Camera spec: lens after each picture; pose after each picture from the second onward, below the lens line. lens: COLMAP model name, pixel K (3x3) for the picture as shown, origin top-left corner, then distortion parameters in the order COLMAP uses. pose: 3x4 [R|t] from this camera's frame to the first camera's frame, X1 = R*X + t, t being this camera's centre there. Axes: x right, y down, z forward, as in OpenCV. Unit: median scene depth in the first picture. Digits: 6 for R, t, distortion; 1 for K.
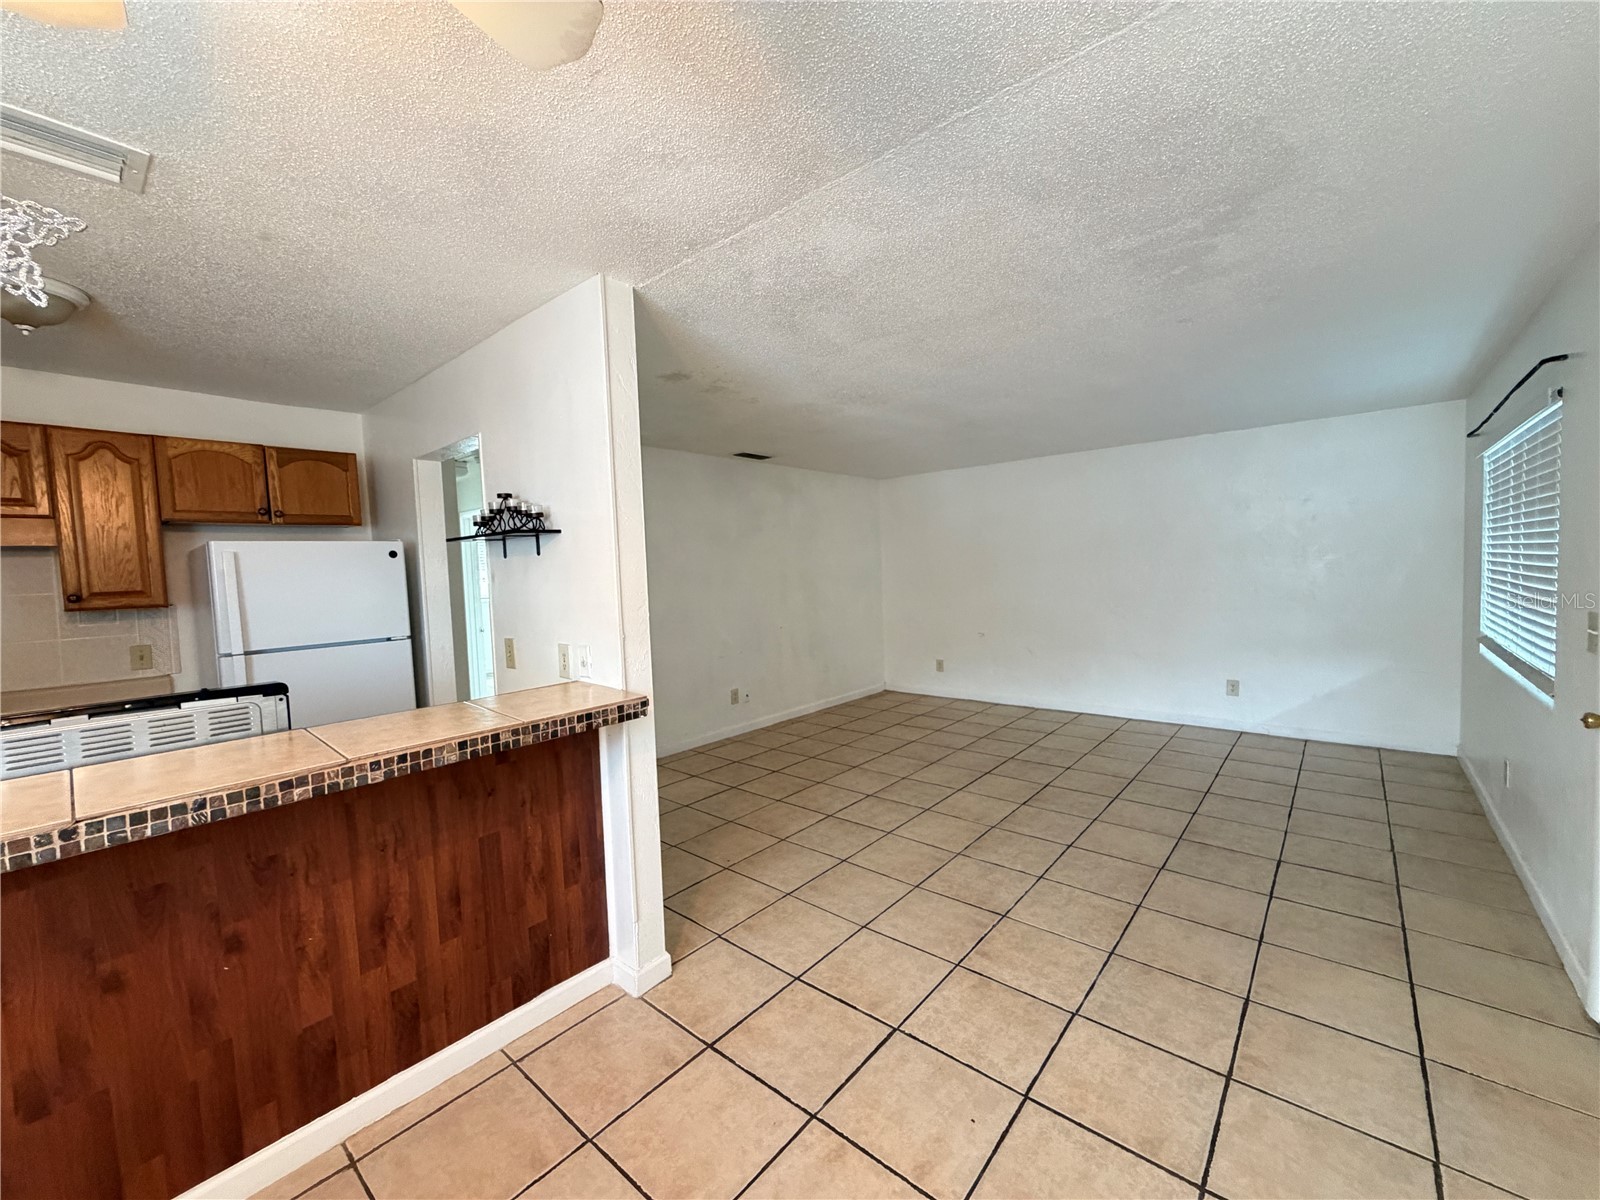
lens RADIAL K [[637.8, 0, 797.1], [0, 637.8, 600.4], [0, 0, 1]] dist [0.000211, 0.000074]
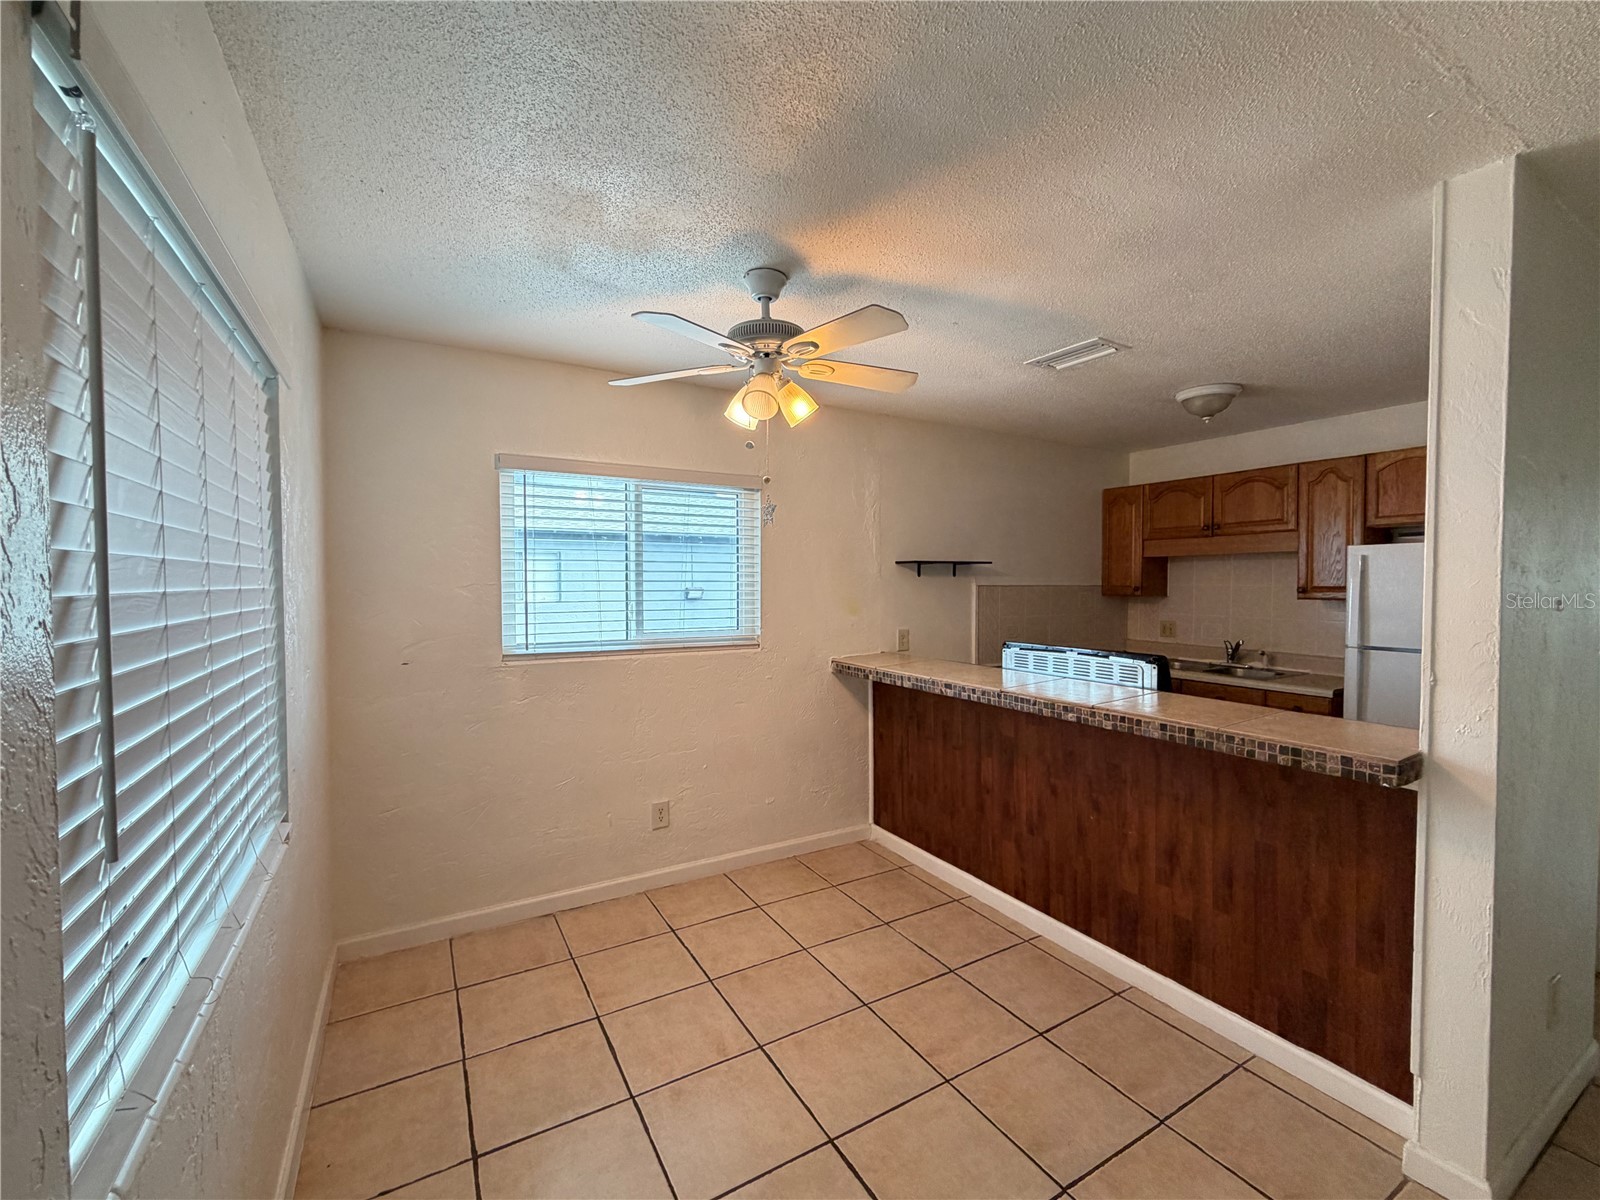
lens RADIAL K [[669.2, 0, 800.0], [0, 669.2, 600.0], [0, 0, 1]] dist [-0.001956, -0.000108]
pose [[-0.324941, 0.061683, -0.943721, 0.660907], [-0.037095, 0.996272, 0.077891, -0.064229], [0.945007, 0.060317, -0.321441, 0.561275]]
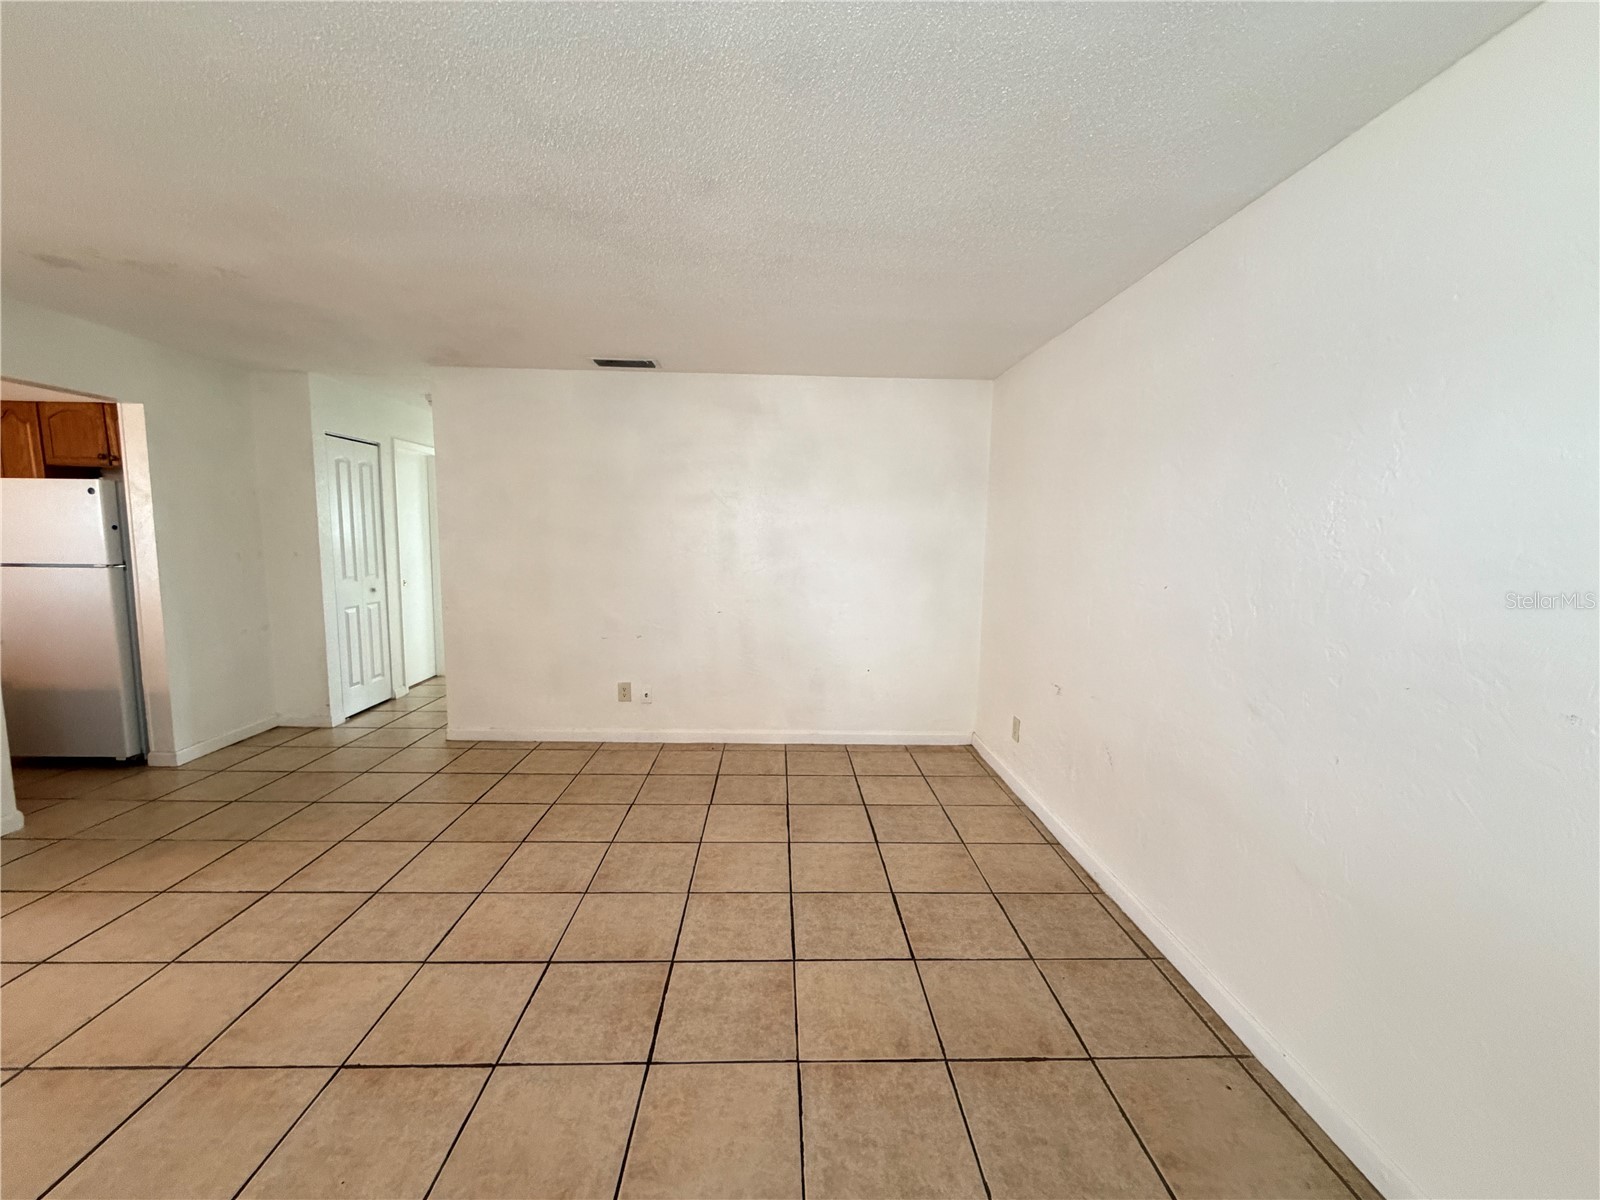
lens RADIAL K [[629.0, 0, 797.3], [0, 629.0, 604.7], [0, 0, 1]] dist [-0.002338, -0.000190]
pose [[0.681019, 0.138149, -0.719116, 1.498289], [-0.083476, 0.990287, 0.111190, -0.145271], [0.727492, -0.015694, 0.685937, 1.653472]]
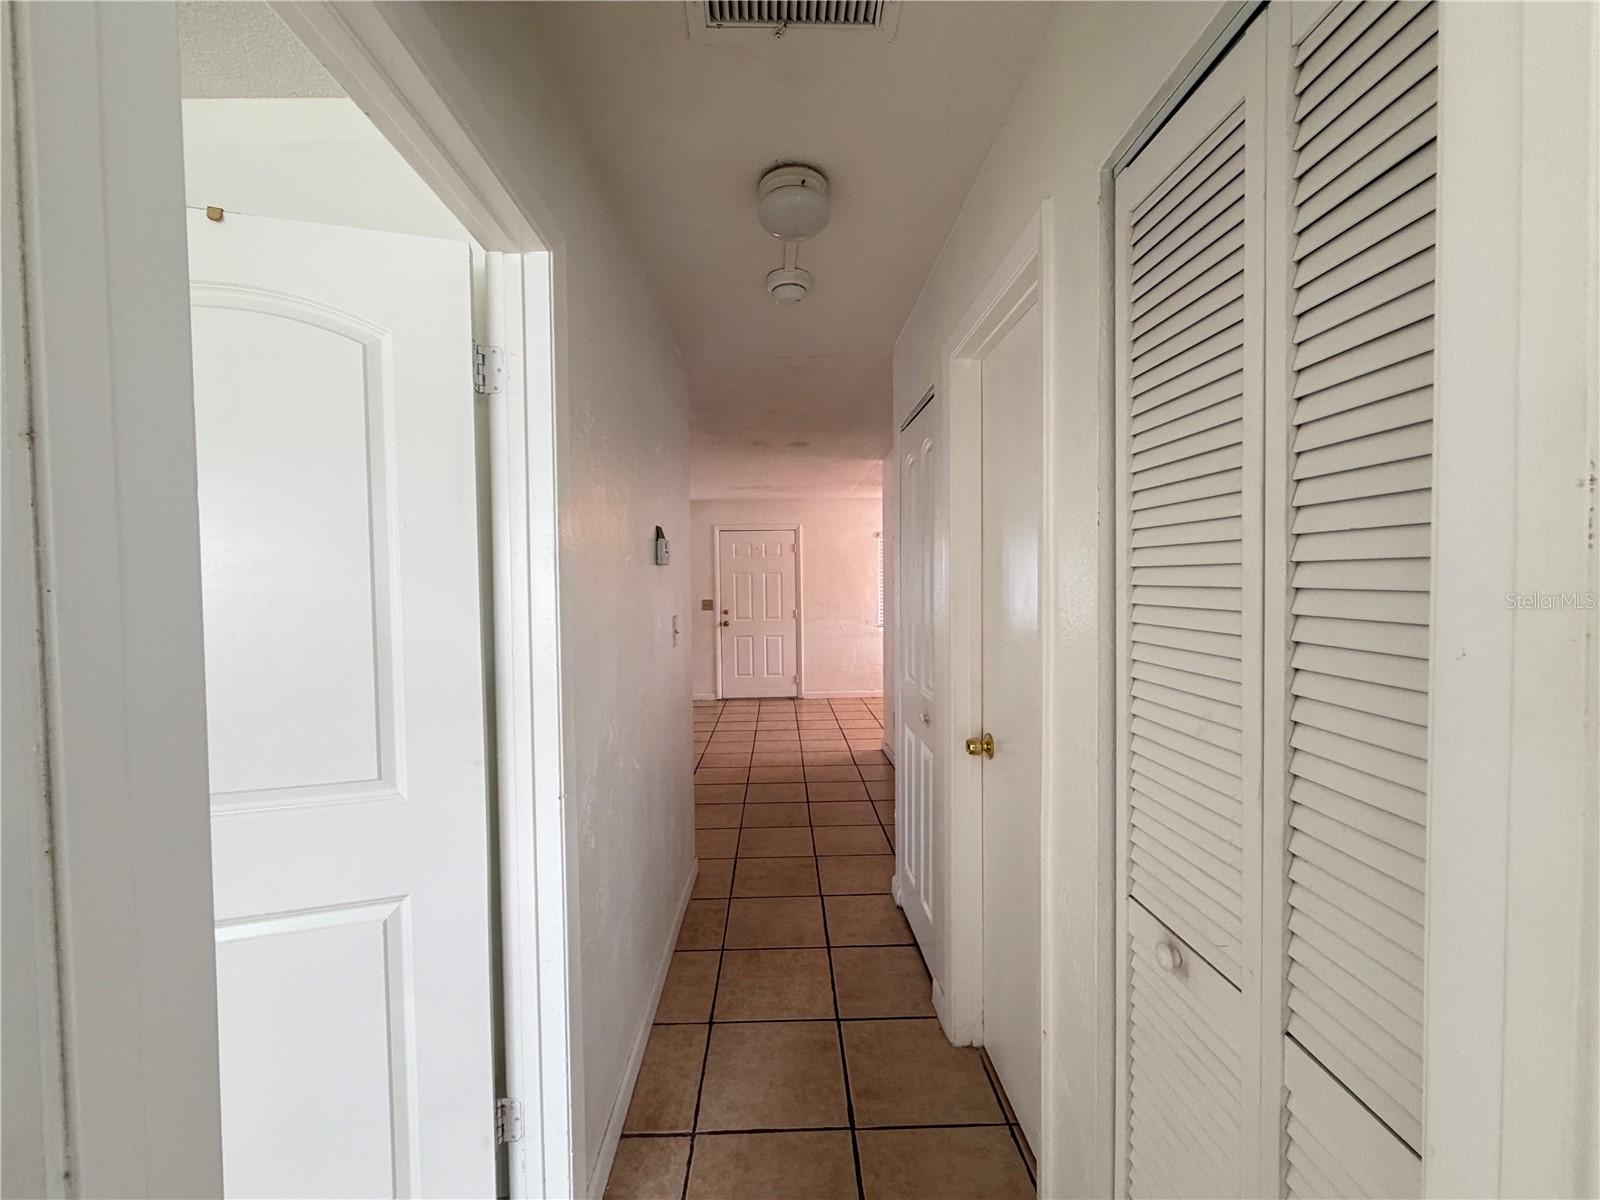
lens RADIAL K [[637.8, 0, 797.1], [0, 637.8, 600.4], [0, 0, 1]] dist [0.000211, 0.000074]
pose [[-0.677897, 0.024001, 0.734765, -1.840936], [0.073549, 0.996667, 0.035301, -0.066708], [-0.731468, 0.077972, -0.677403, 2.965948]]
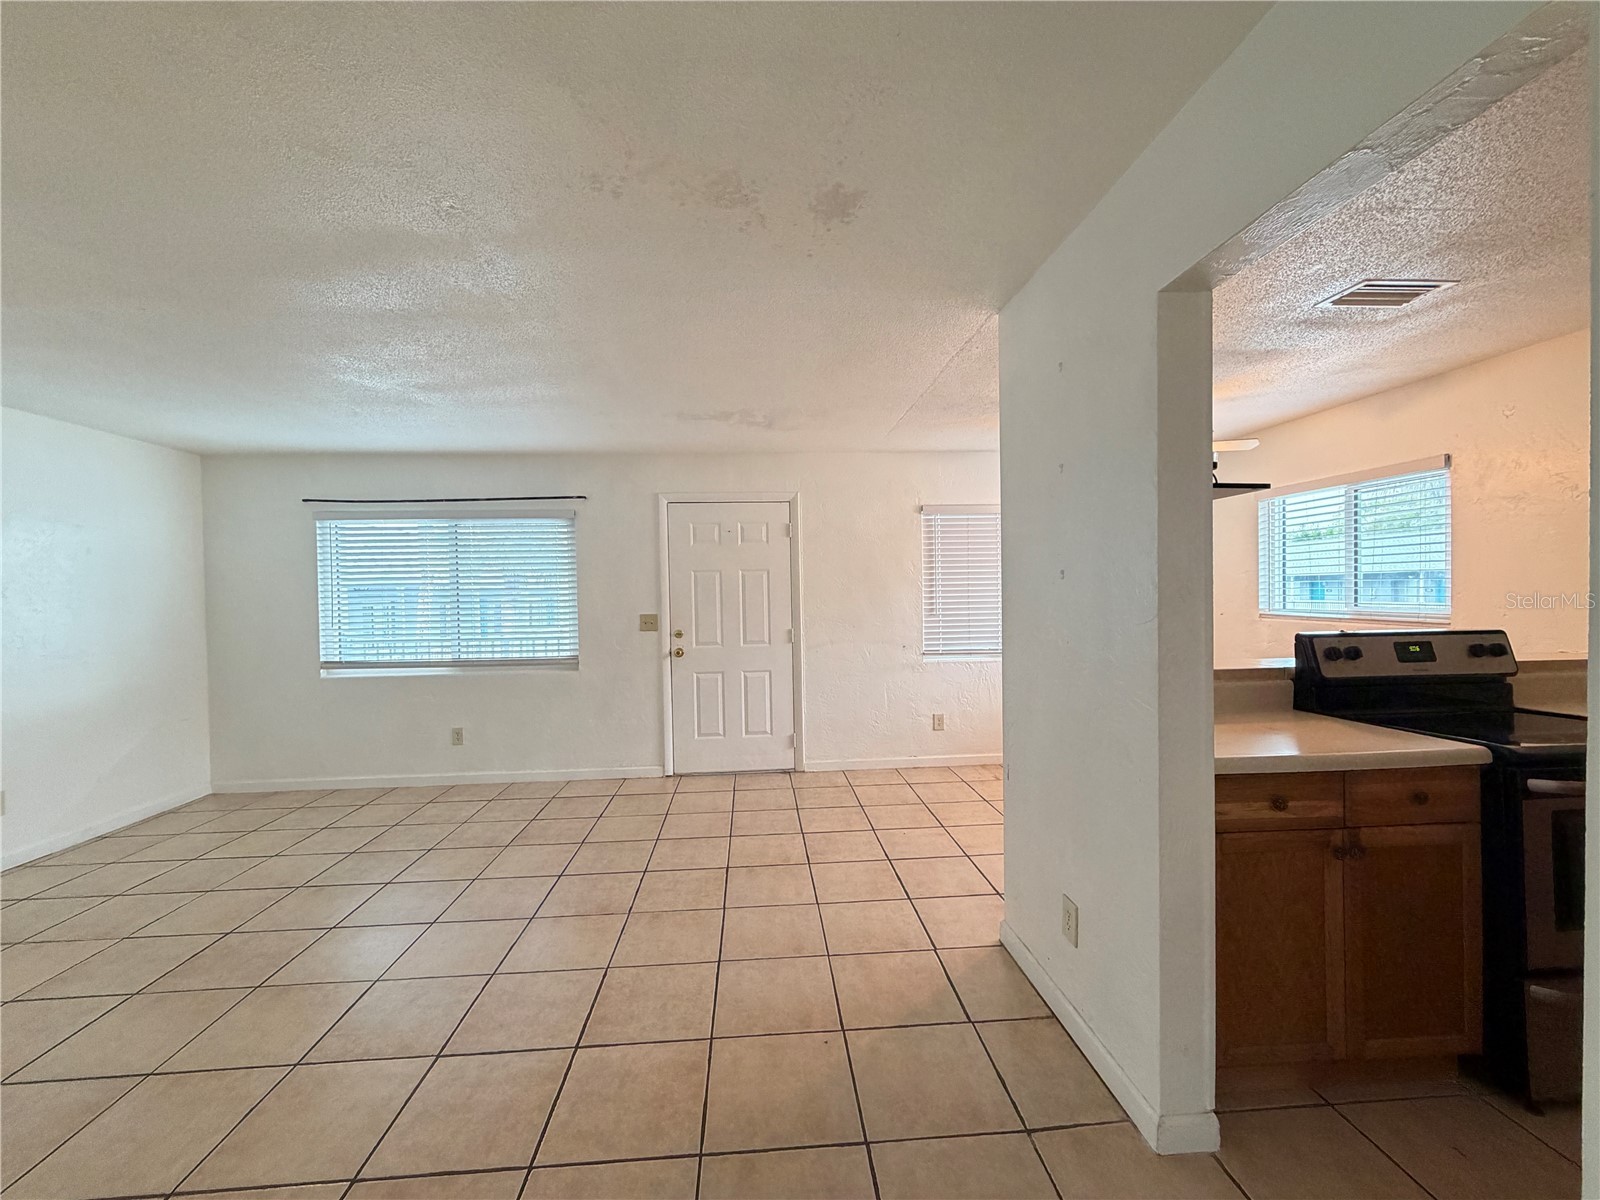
lens RADIAL K [[637.8, 0, 797.1], [0, 637.8, 600.4], [0, 0, 1]] dist [0.000211, 0.000074]
pose [[-0.706852, 0.037369, 0.706373, -0.791400], [0.079454, 0.996478, 0.026792, -0.047328], [-0.702885, 0.075062, -0.707332, 2.103408]]
